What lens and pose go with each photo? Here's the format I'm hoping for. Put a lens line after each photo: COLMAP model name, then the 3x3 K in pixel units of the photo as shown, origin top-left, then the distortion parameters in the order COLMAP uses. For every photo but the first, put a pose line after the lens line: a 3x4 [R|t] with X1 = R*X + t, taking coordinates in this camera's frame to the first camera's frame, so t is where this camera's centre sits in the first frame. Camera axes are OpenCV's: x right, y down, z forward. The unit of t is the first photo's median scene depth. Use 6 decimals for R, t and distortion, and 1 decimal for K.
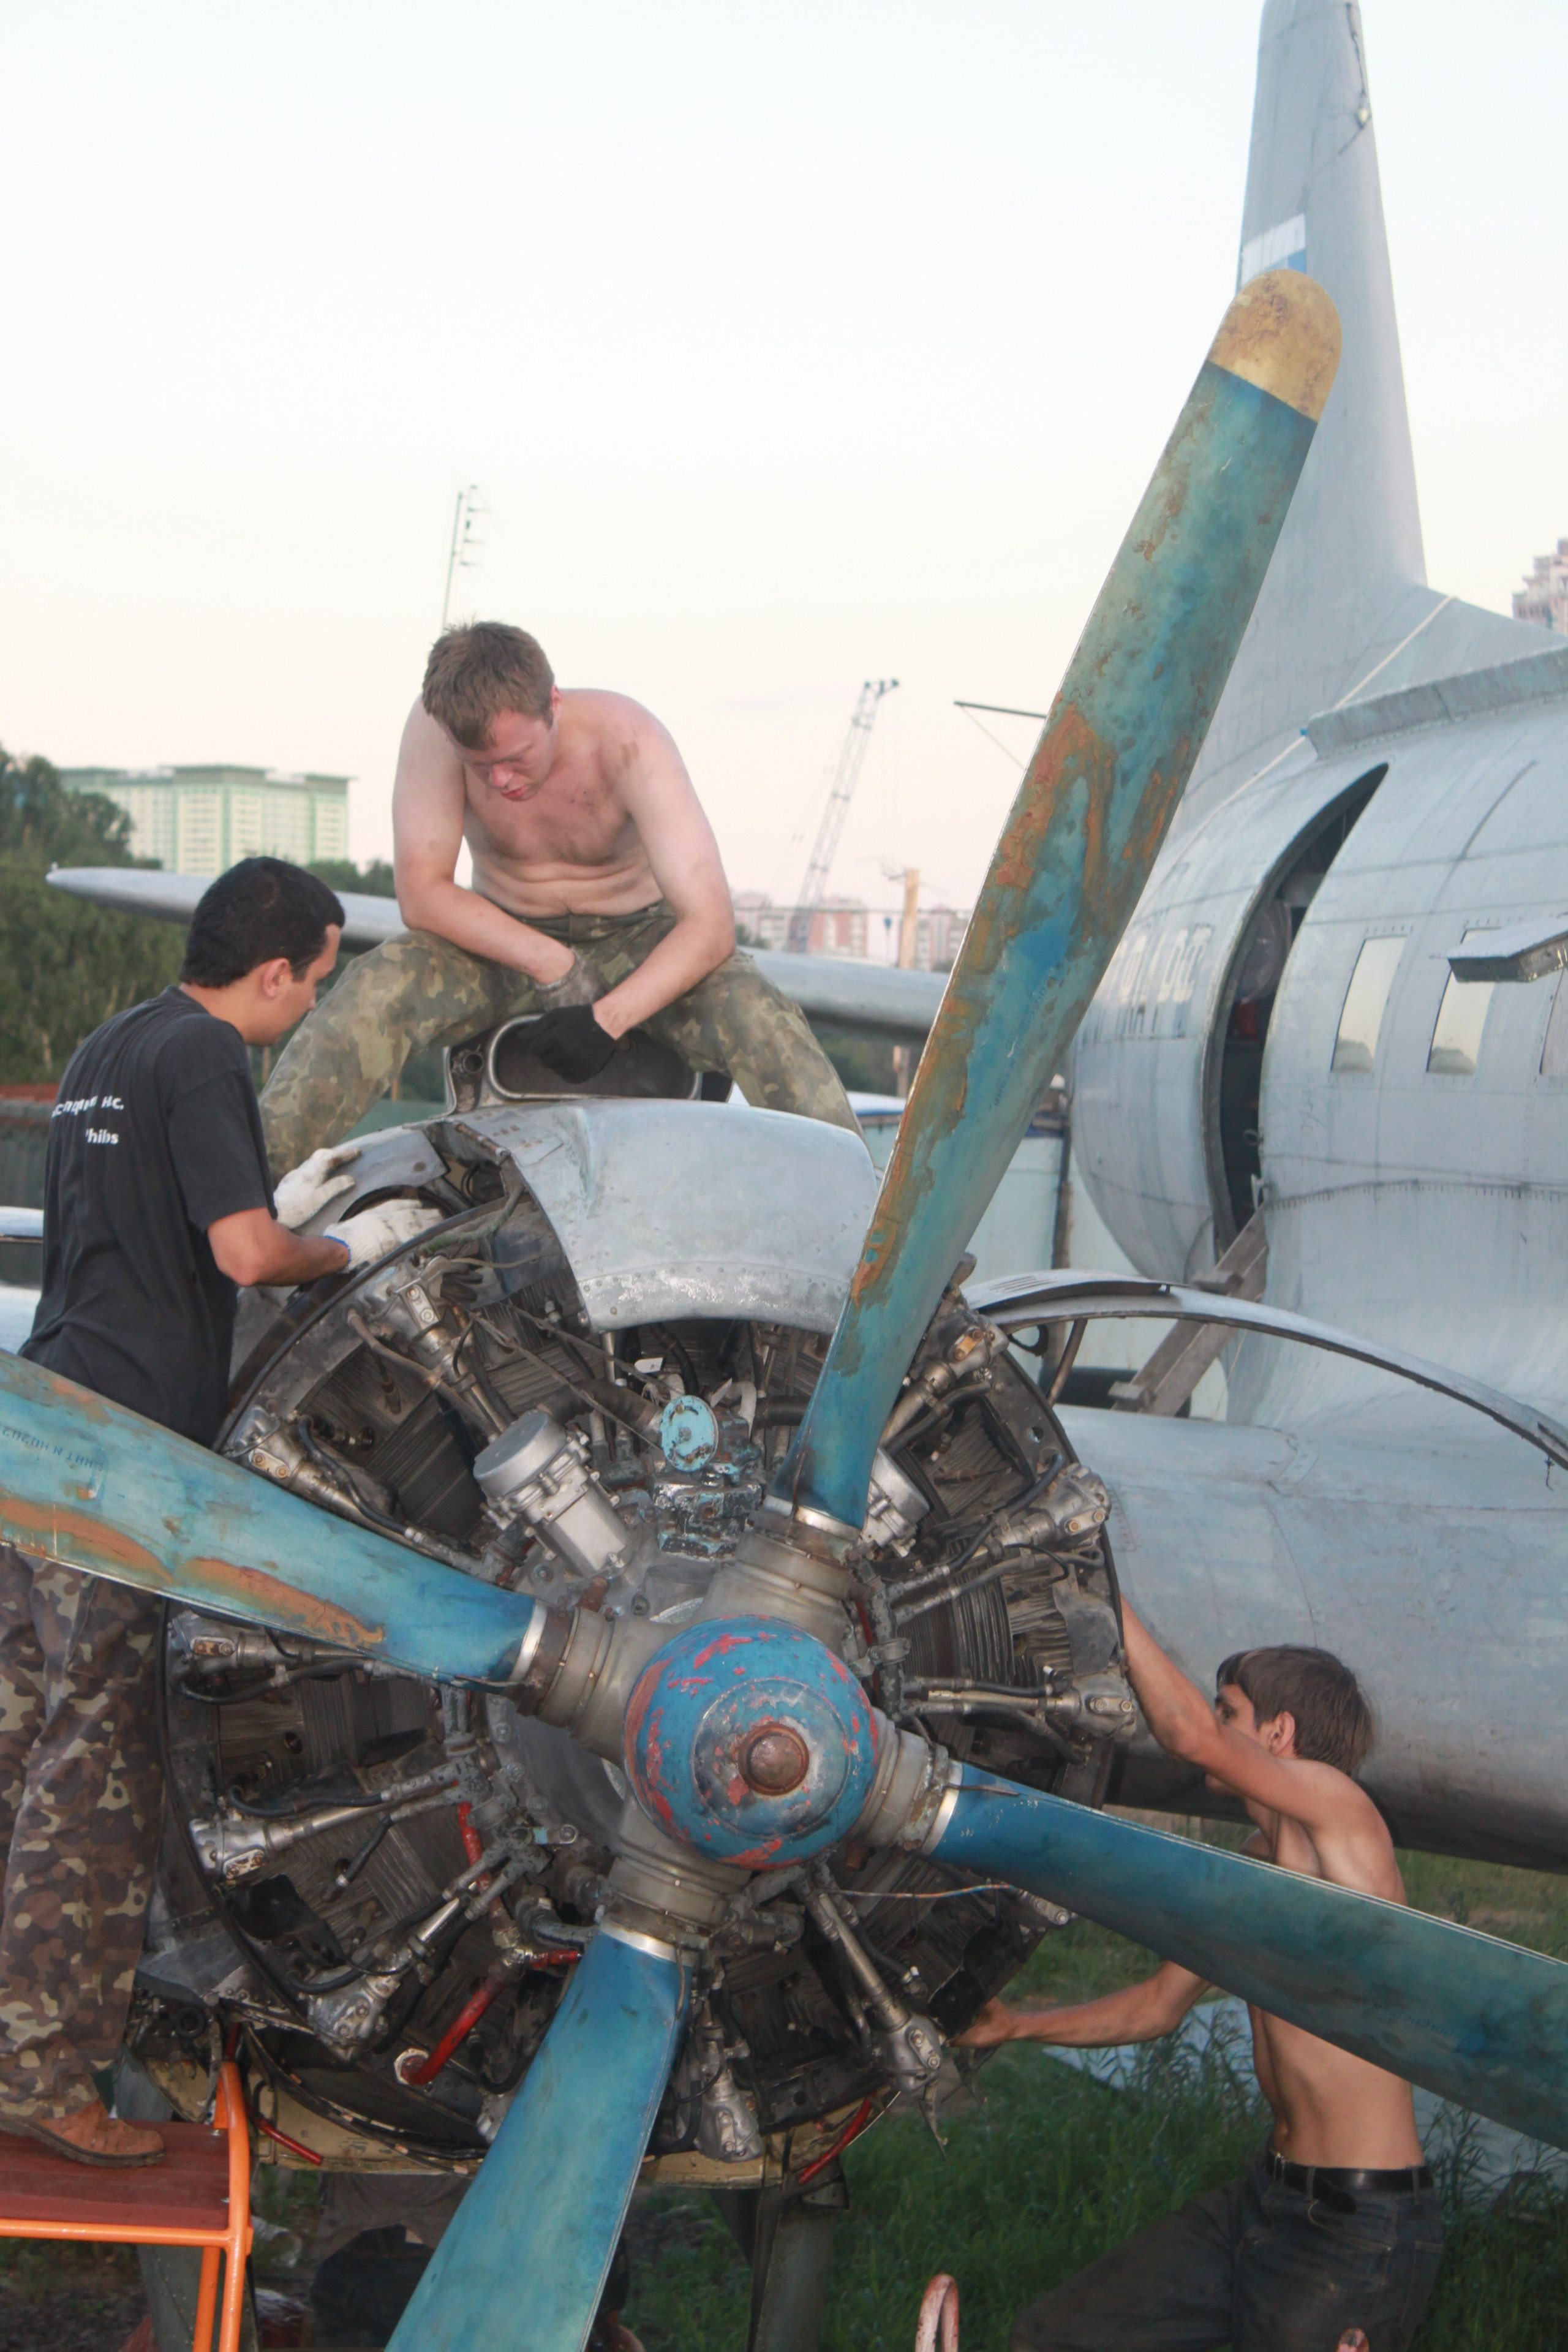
lens RADIAL K [[5395.8, 0, 784.5], [0, 5395.8, 1137.6], [0, 0, 1]] dist [0.075033, 0.000000]
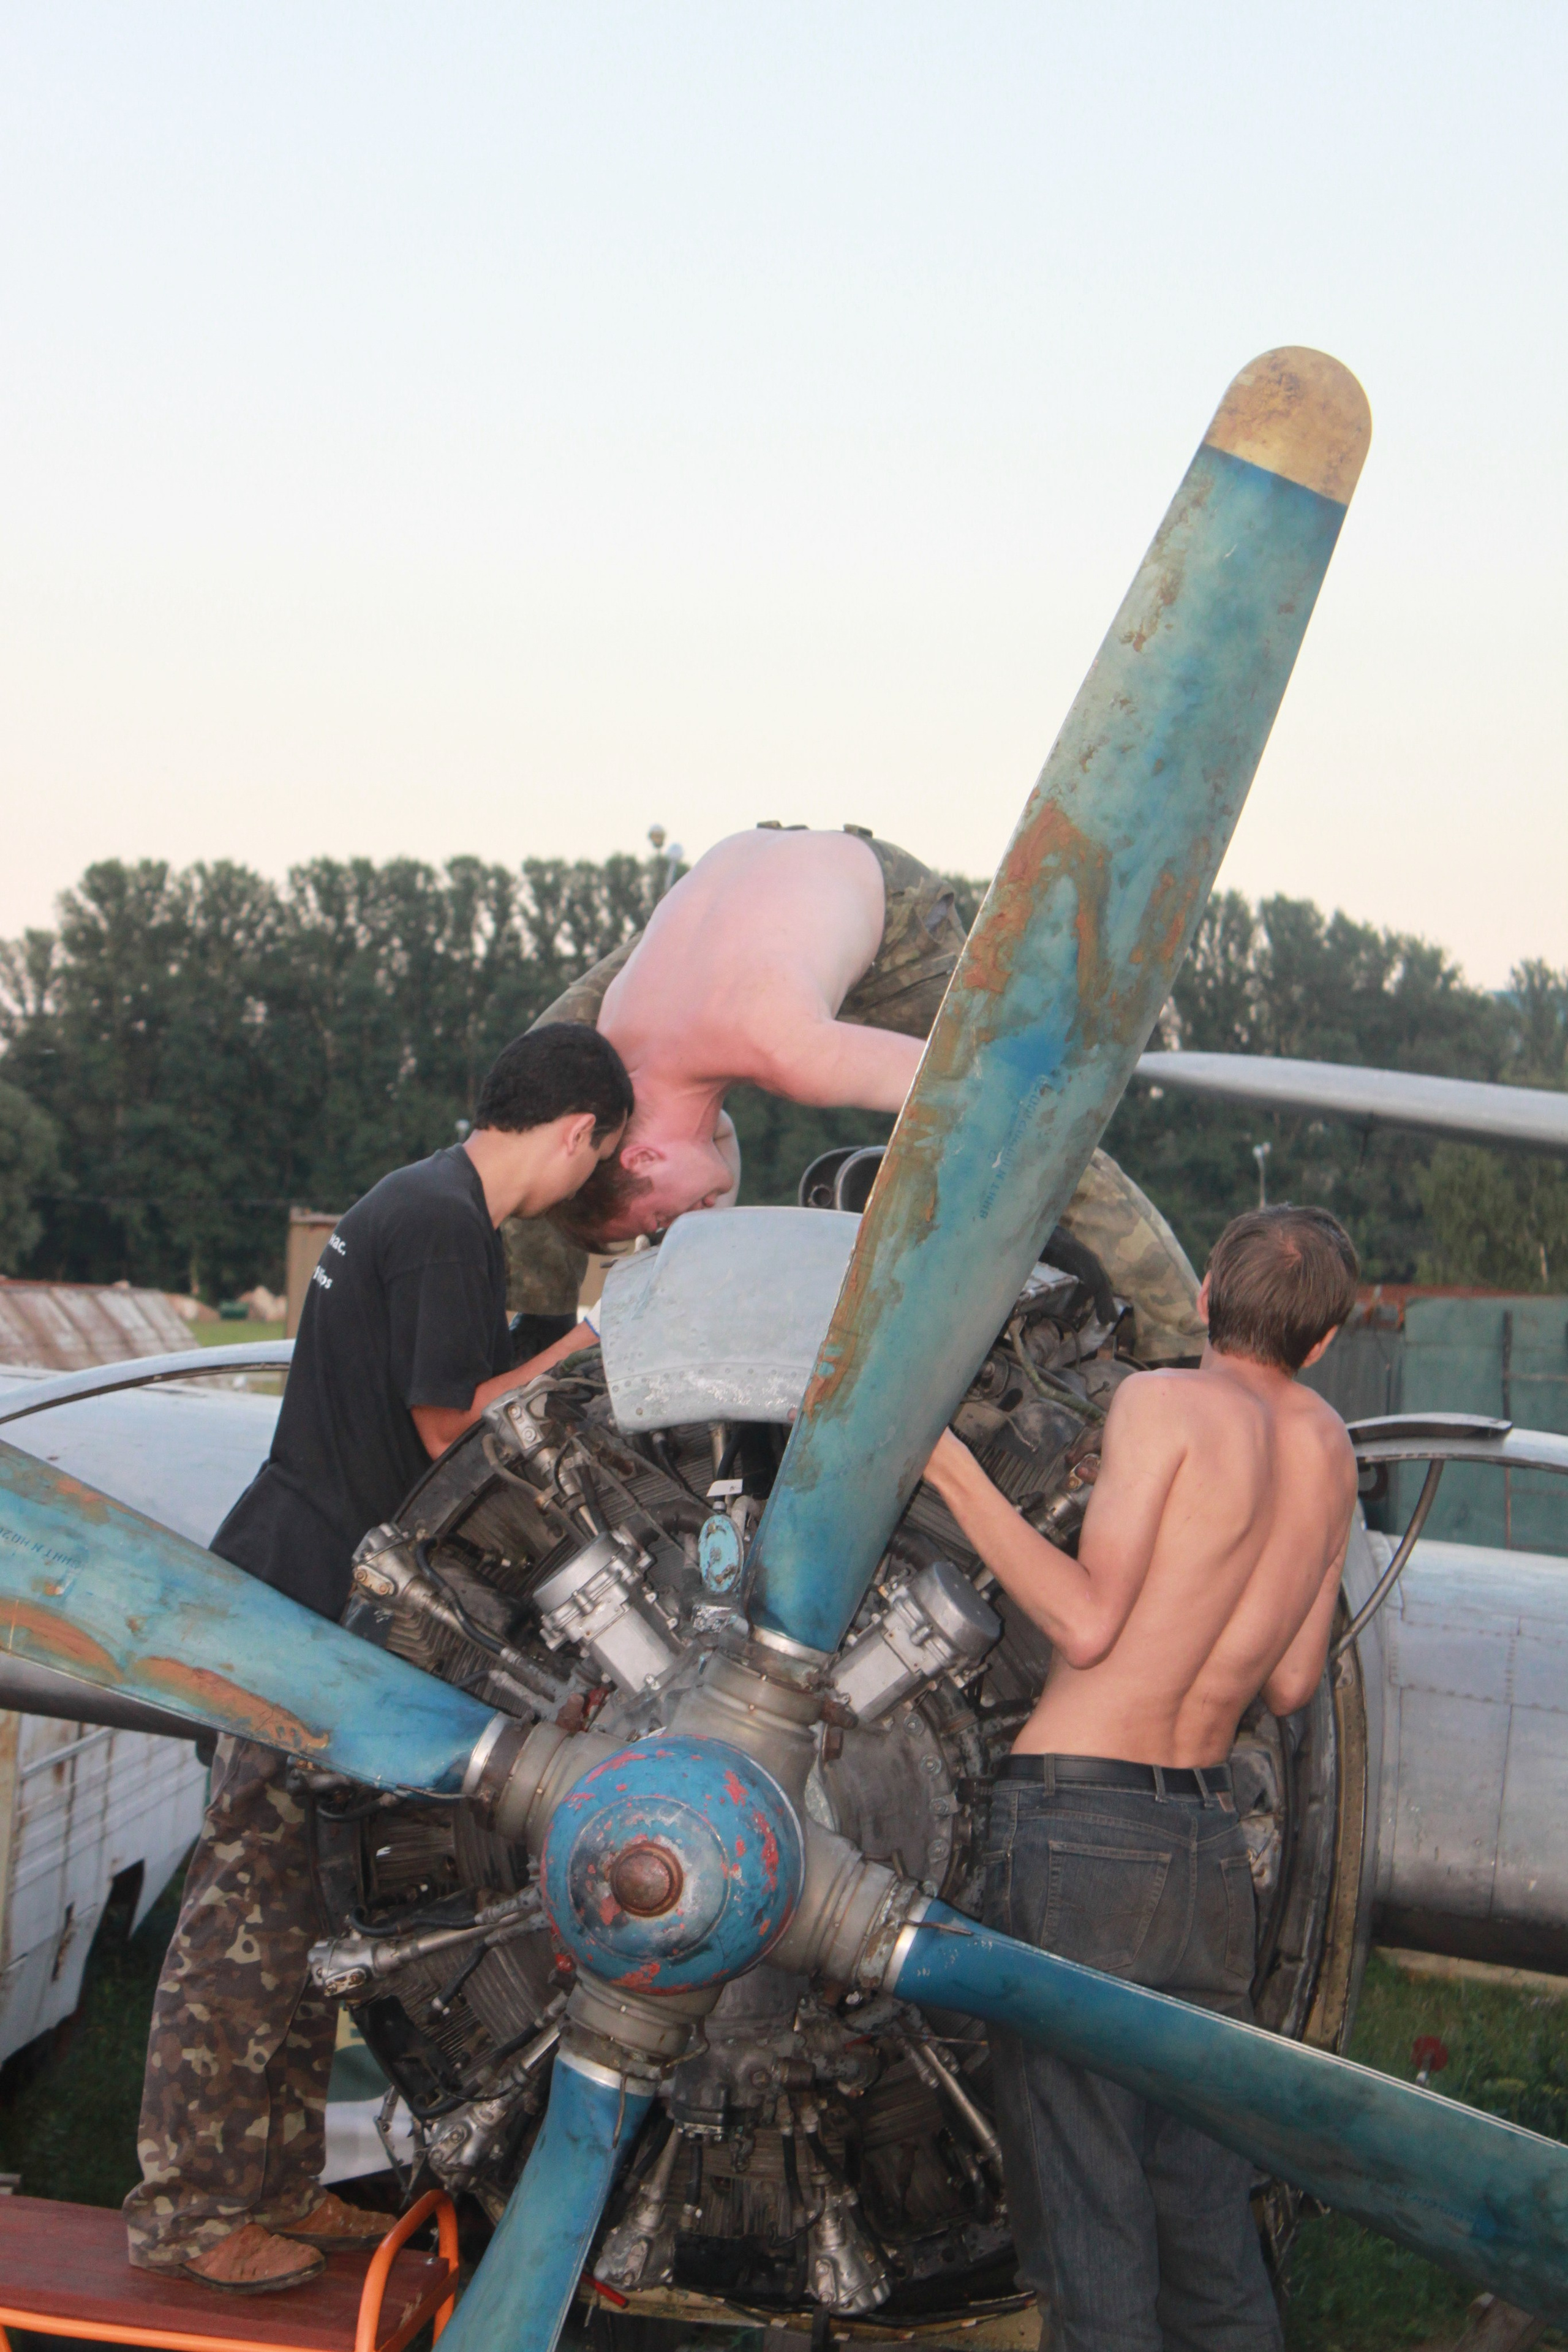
lens RADIAL K [[5395.8, 0, 823.2], [0, 5395.8, 1131.5], [0, 0, 1]] dist [0.075033, 0.000000]
pose [[0.960766, -0.003086, -0.277344, 0.262326], [-0.008463, 0.999146, -0.040434, 0.016944], [0.277232, 0.041194, 0.959919, 0.058736]]
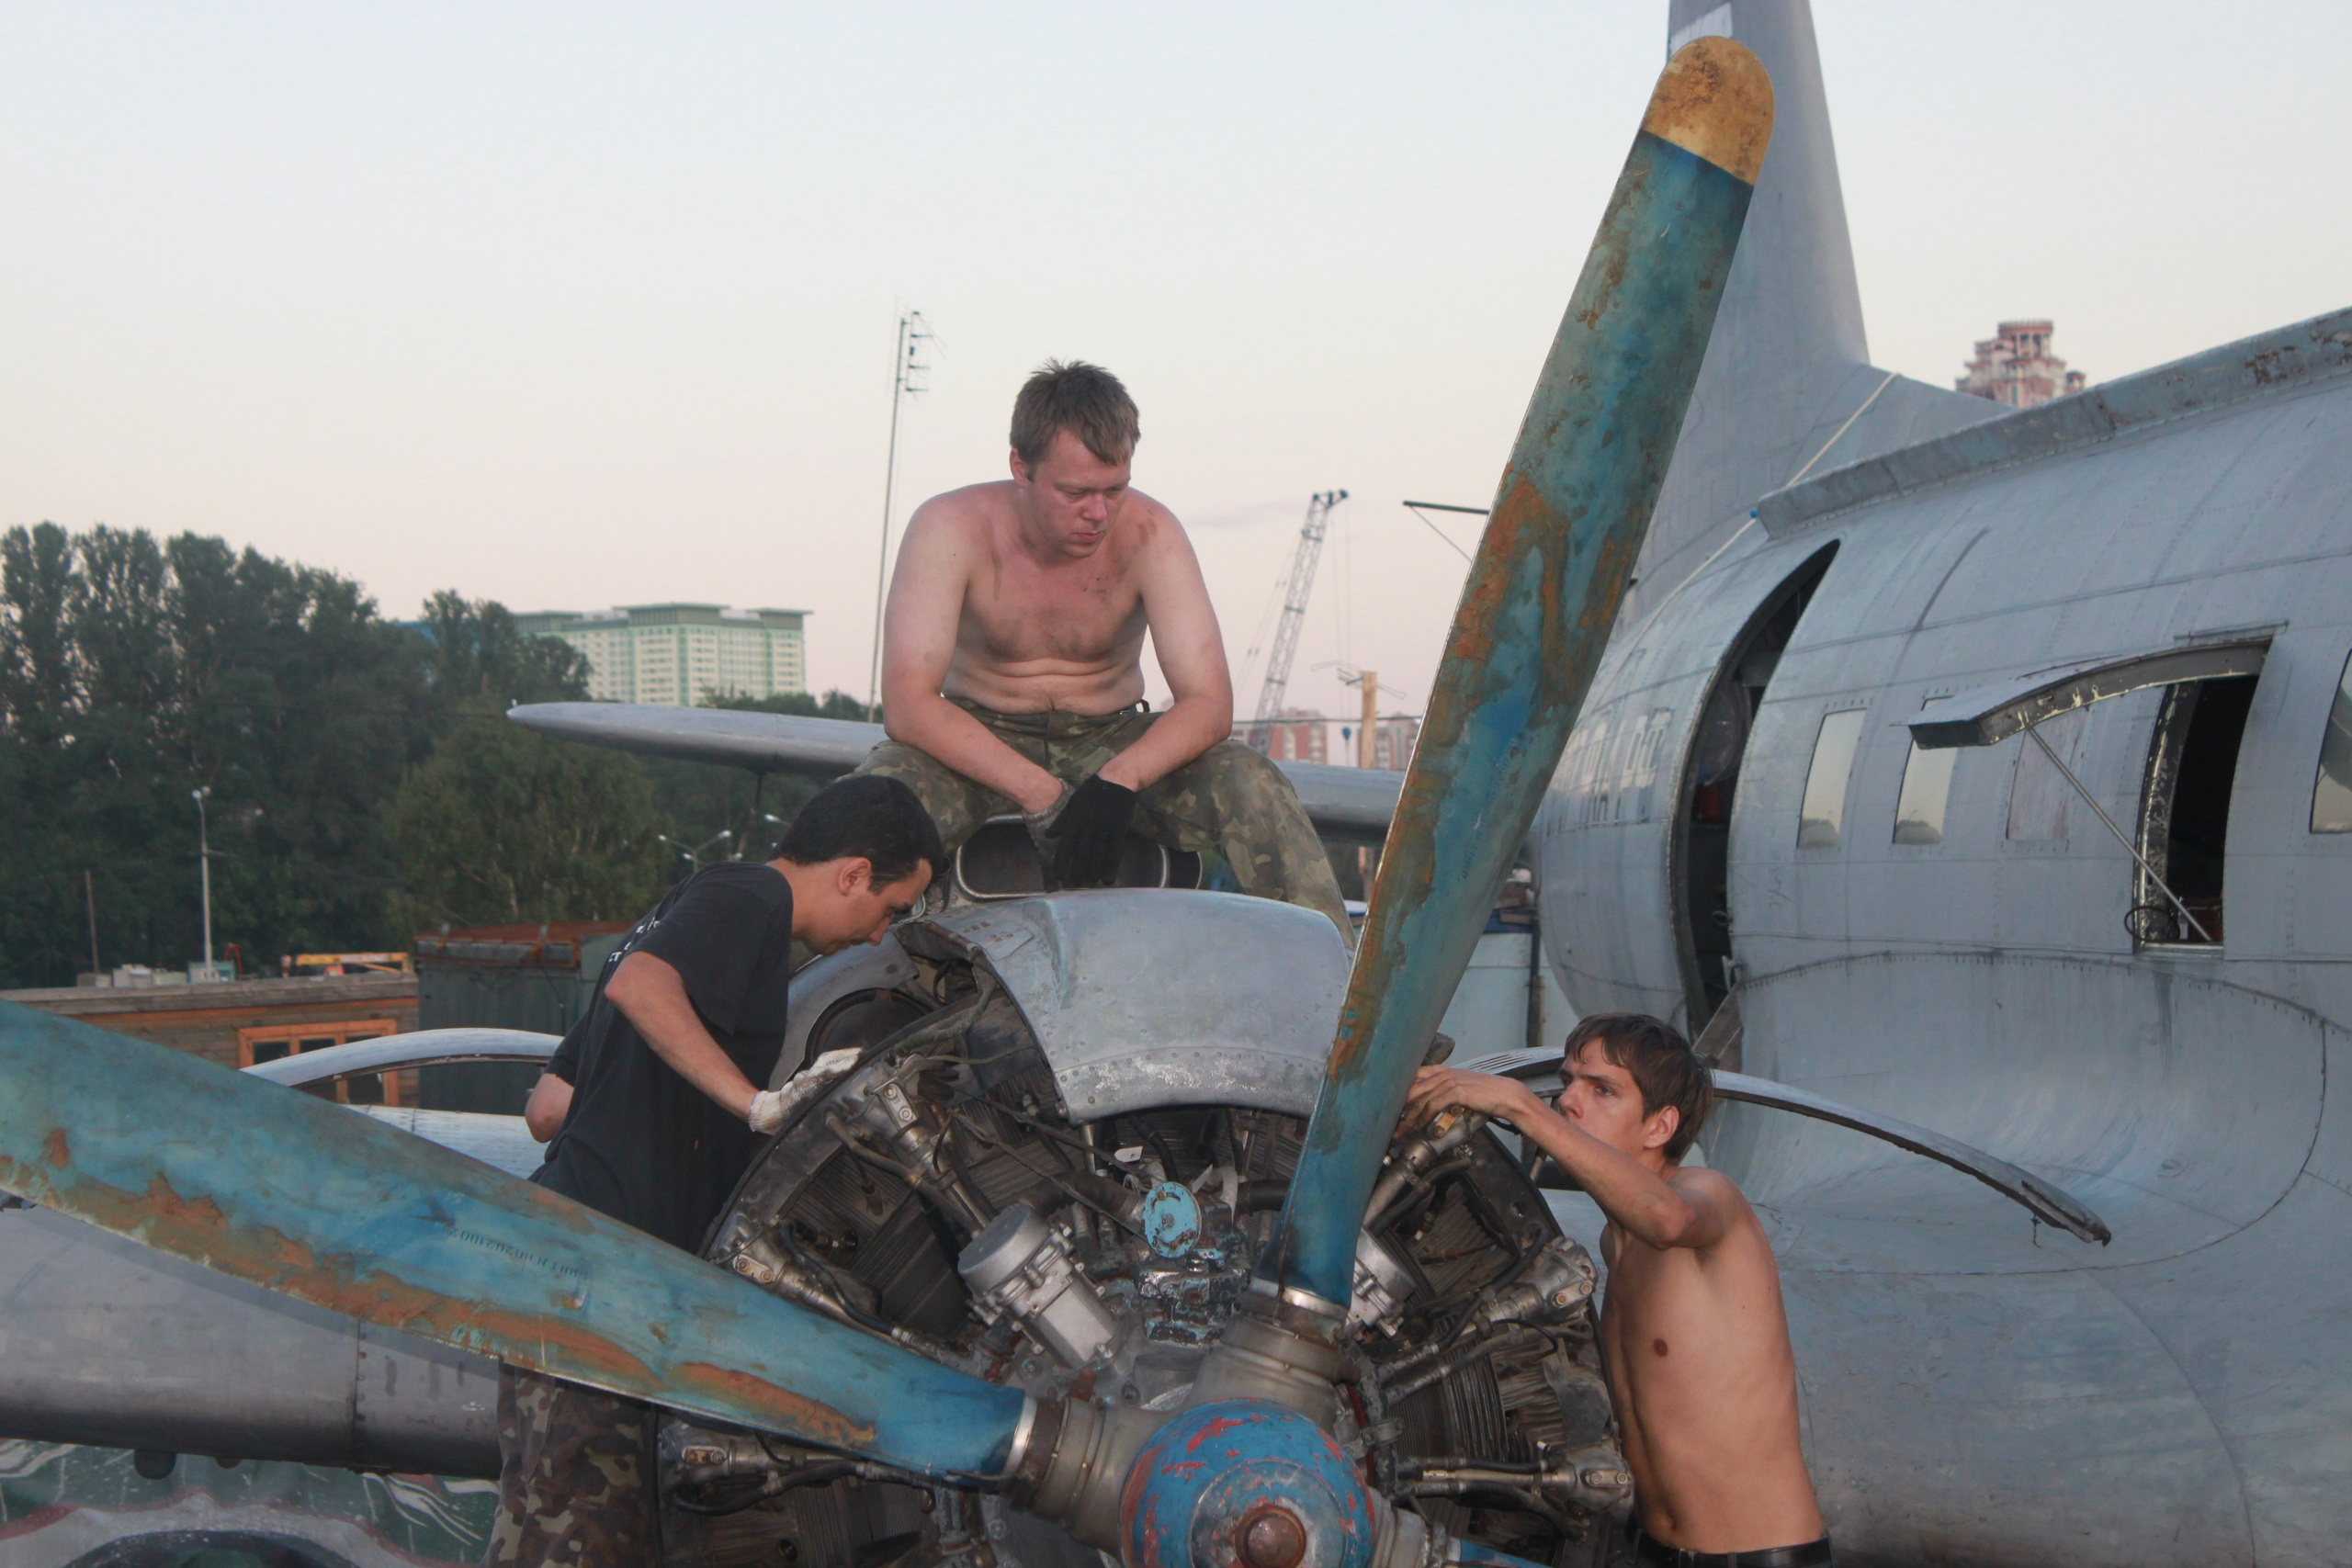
lens RADIAL K [[5395.2, 0, 1192.5], [0, 5395.2, 744.7], [0, 0, 1]] dist [0.075033, 0.000000]
pose [[0.999052, -0.042510, -0.009427, -0.000691], [0.042113, 0.998355, -0.038916, 0.005835], [0.011066, 0.038482, 0.999198, -0.001368]]
